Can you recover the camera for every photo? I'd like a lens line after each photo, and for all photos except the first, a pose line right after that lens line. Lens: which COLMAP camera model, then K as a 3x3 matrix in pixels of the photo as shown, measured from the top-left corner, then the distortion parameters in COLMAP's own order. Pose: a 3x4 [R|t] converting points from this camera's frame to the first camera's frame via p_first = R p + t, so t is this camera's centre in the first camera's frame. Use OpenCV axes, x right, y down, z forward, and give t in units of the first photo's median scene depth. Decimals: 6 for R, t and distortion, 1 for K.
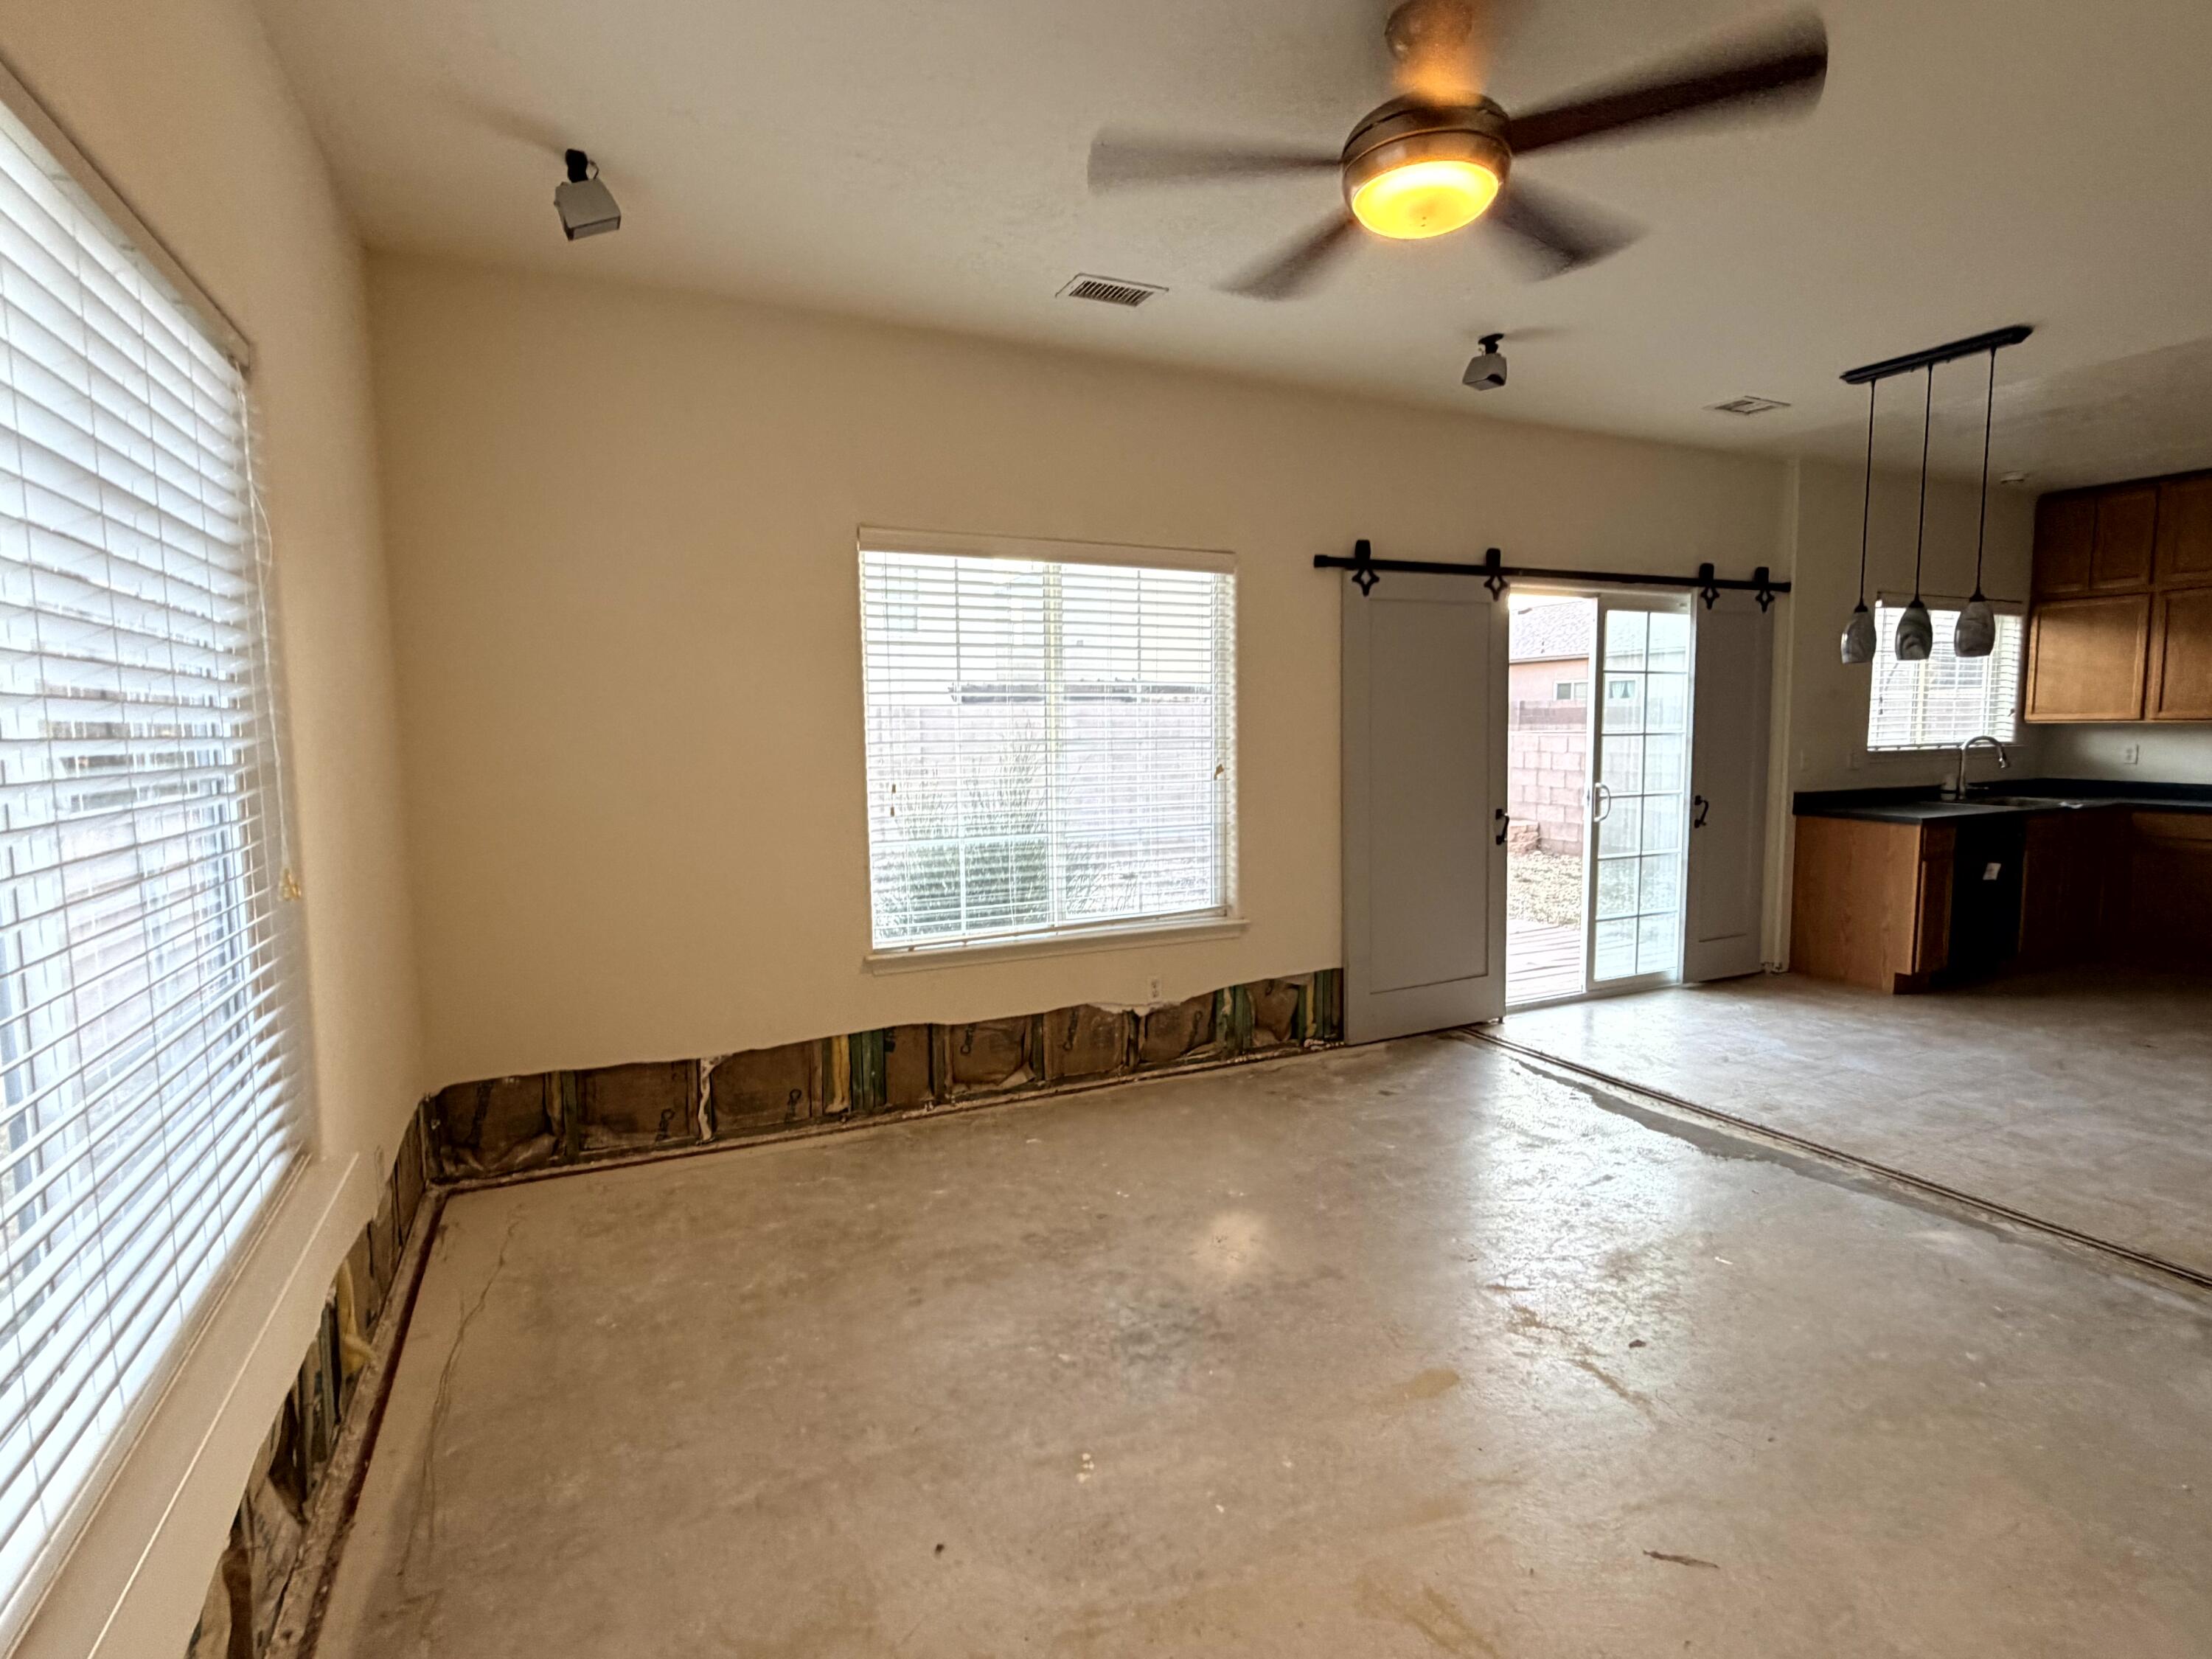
lens RADIAL K [[1097.8, 0, 1099.7], [0, 1097.8, 823.3], [0, 0, 1]] dist [-0.000472, 0.000591]
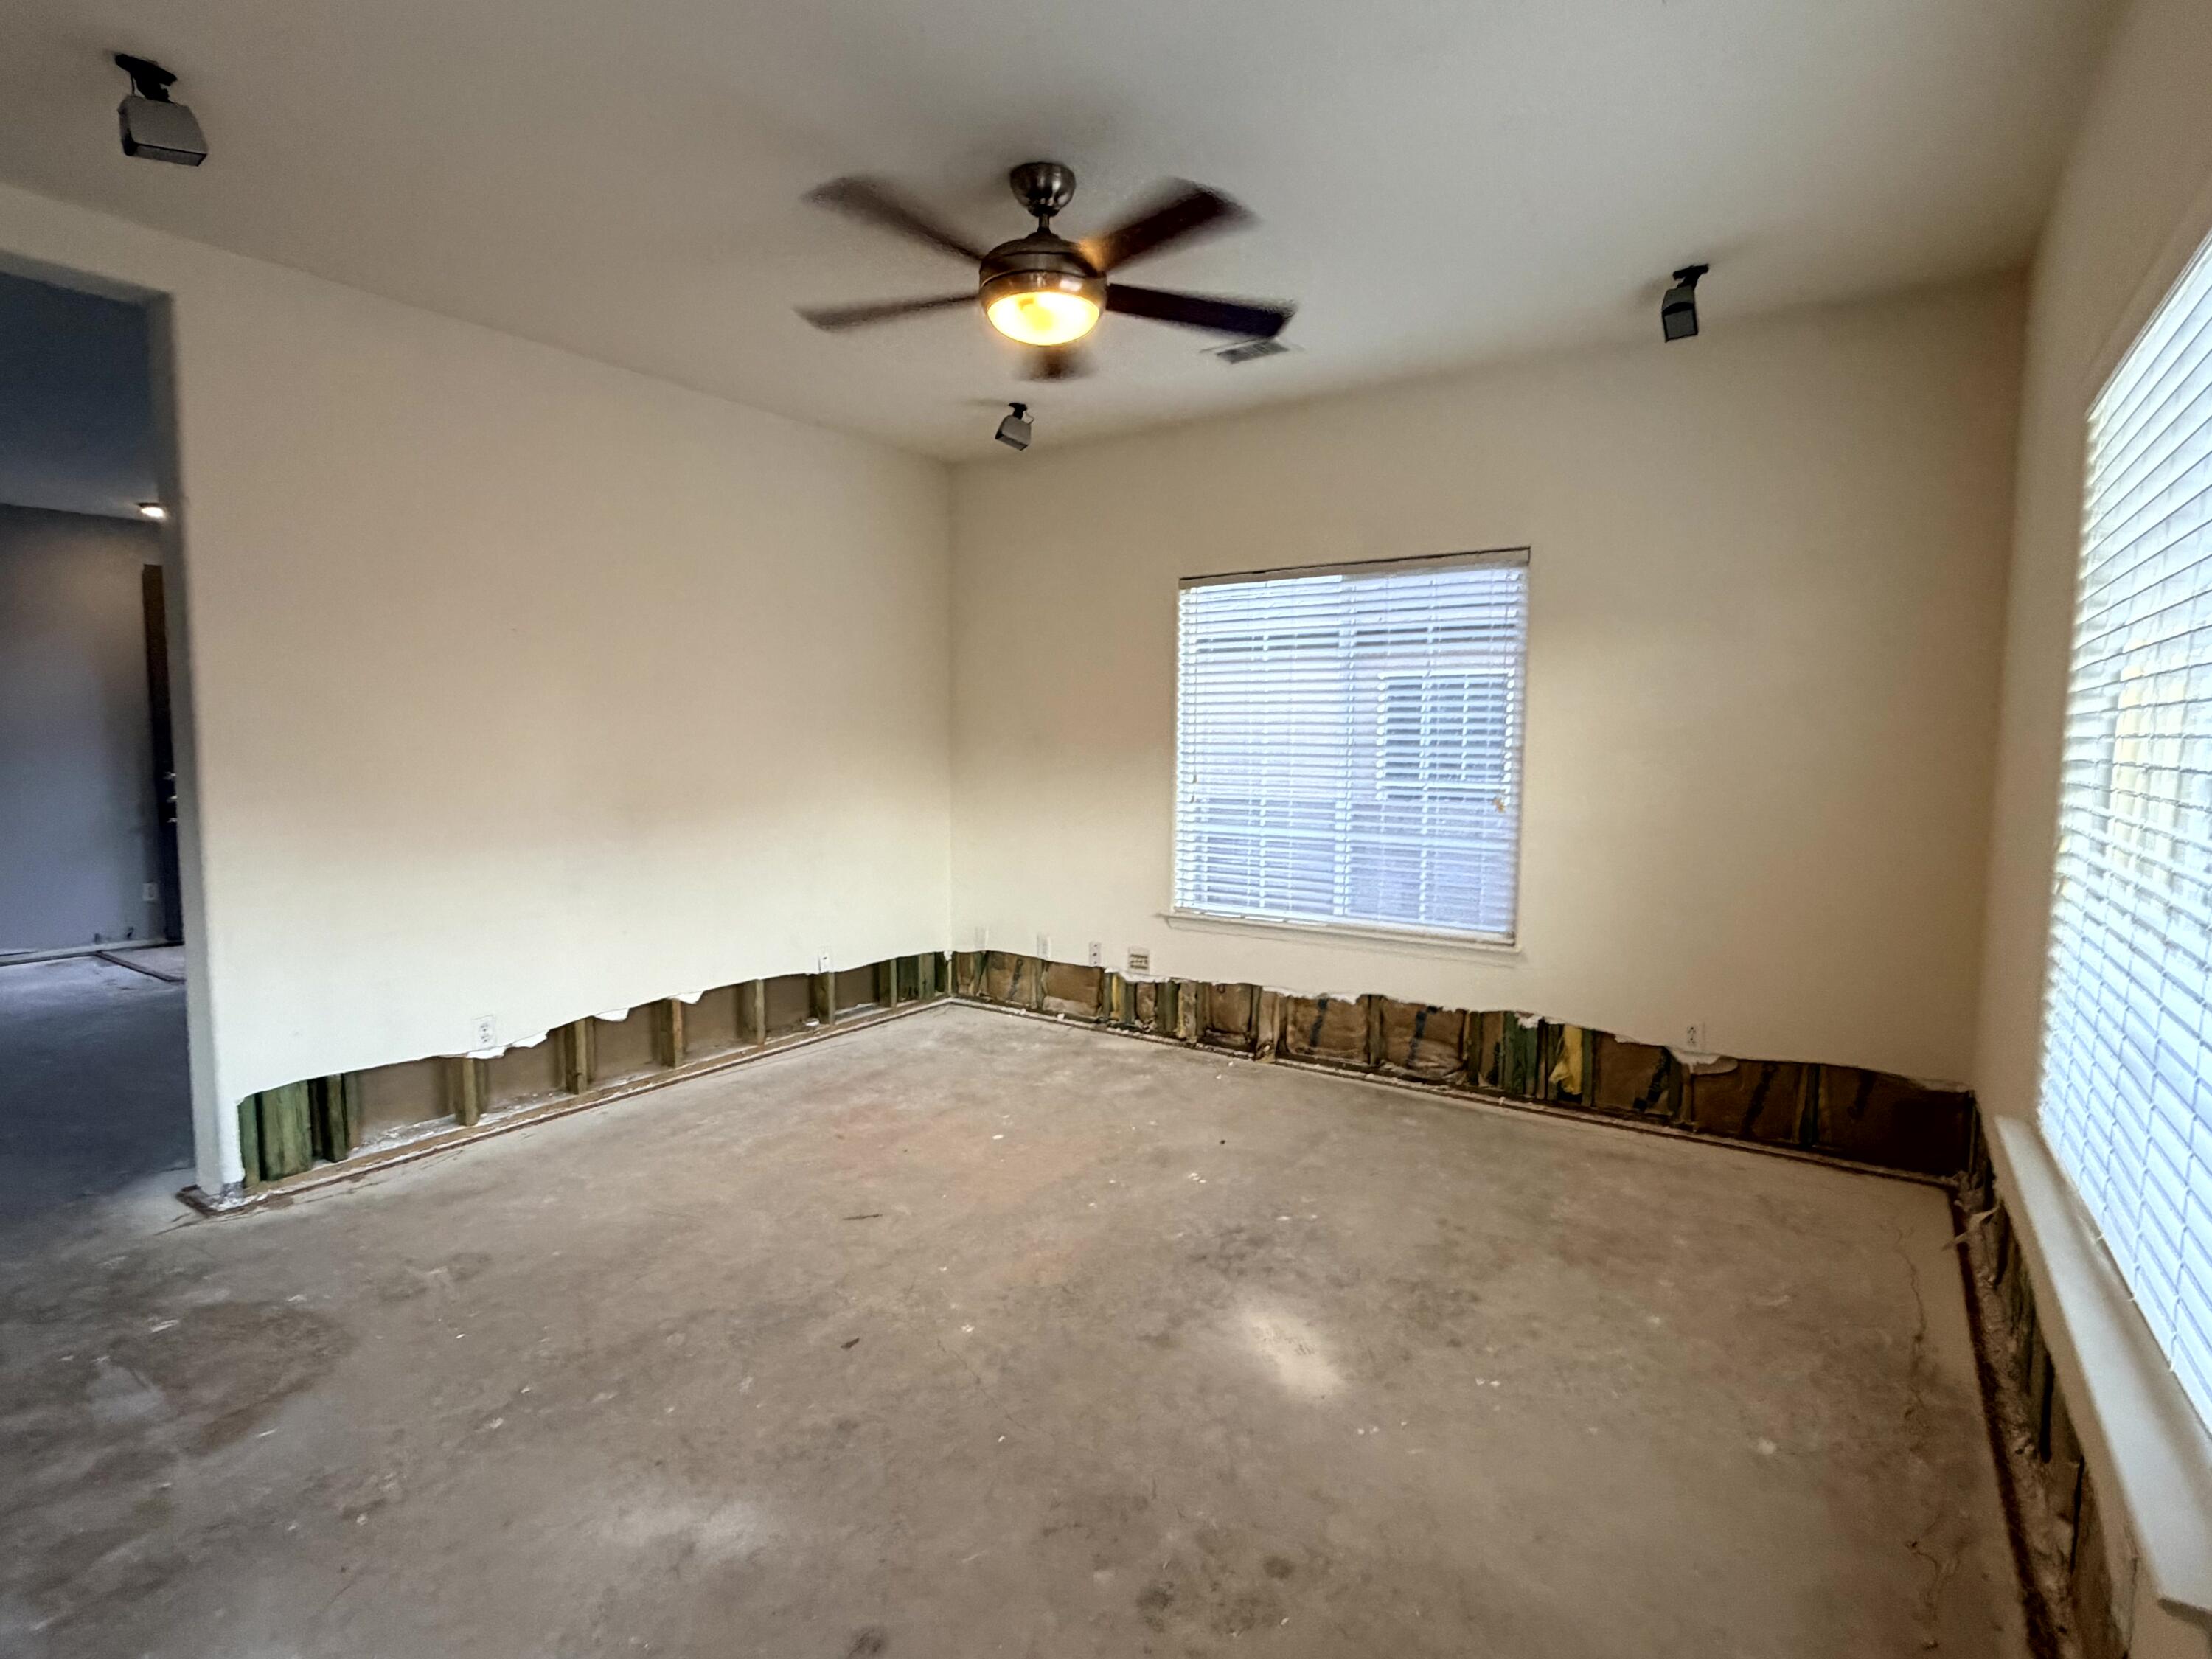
lens RADIAL K [[1097.8, 0, 1110.6], [0, 1097.8, 830.4], [0, 0, 1]] dist [-0.000472, 0.000591]
pose [[-0.862826, 0.051311, -0.502890, 0.456758], [-0.037948, 0.985453, 0.165656, -0.101245], [0.504074, 0.162016, -0.848328, 1.131521]]
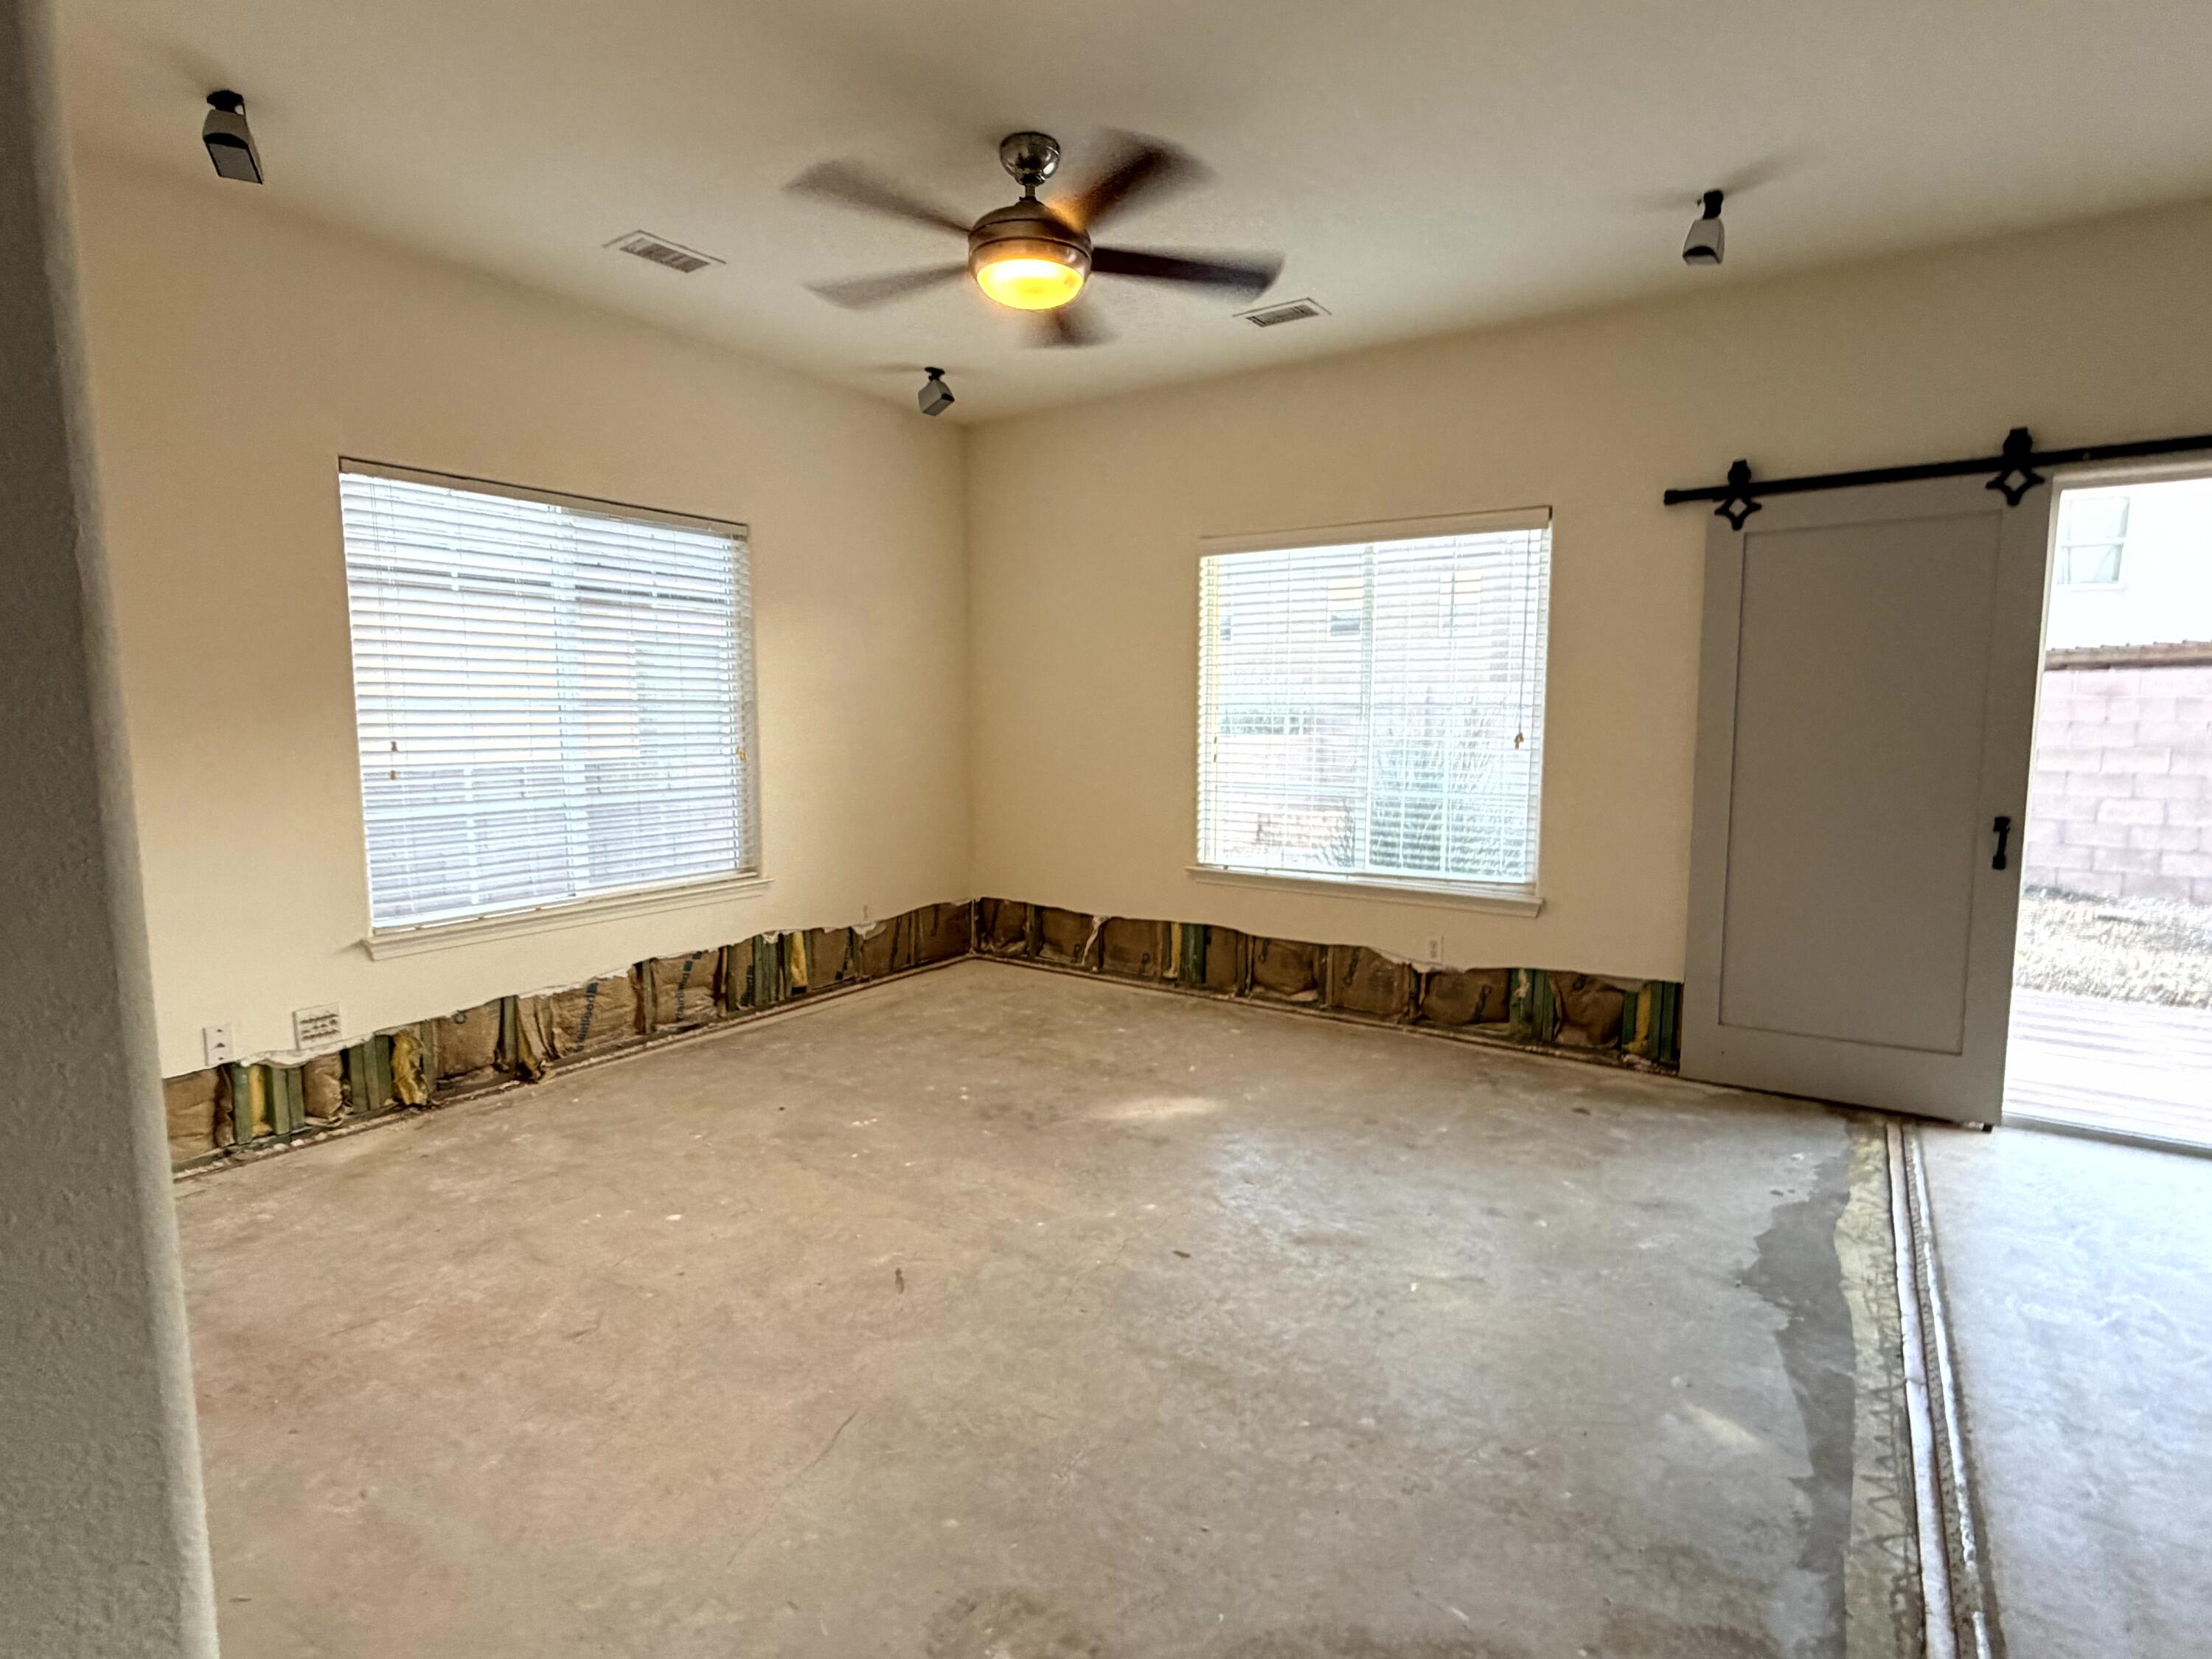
lens RADIAL K [[1097.8, 0, 1105.0], [0, 1097.8, 834.9], [0, 0, 1]] dist [-0.000472, 0.000591]
pose [[0.507812, 0.110309, -0.854376, 0.792522], [-0.084765, 0.993353, 0.077870, -0.009522], [0.857287, 0.032878, 0.513787, 0.215469]]
